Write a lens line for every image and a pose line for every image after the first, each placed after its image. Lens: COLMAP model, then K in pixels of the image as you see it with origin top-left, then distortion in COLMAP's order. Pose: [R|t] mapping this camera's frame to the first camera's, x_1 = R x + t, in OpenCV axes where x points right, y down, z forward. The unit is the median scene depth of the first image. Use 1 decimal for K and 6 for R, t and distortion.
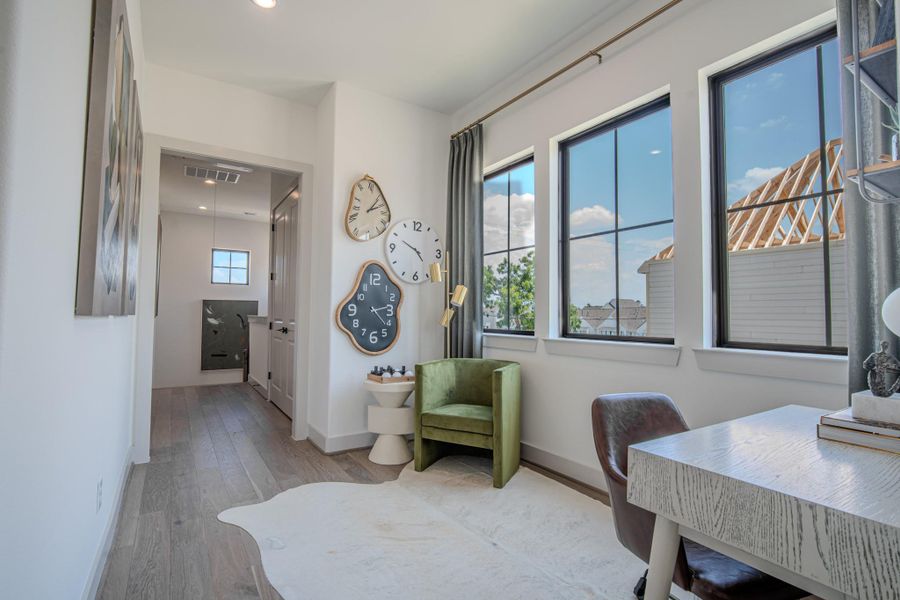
lens RADIAL K [[391.2, 0, 448.1], [0, 391.2, 298.3], [0, 0, 1]] dist [-0.008434, 0.001026]
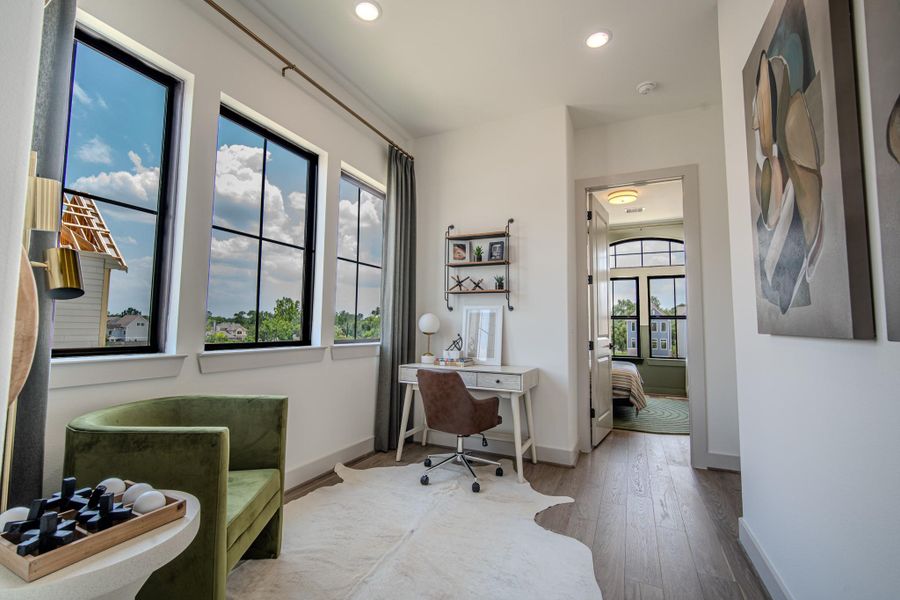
lens RADIAL K [[391.2, 0, 448.1], [0, 391.2, 298.3], [0, 0, 1]] dist [-0.008434, 0.001026]
pose [[-0.503012, 0.050914, 0.862779, -0.706542], [-0.049432, 0.994934, -0.087532, 0.041423], [-0.862865, -0.086679, -0.497947, 1.123239]]
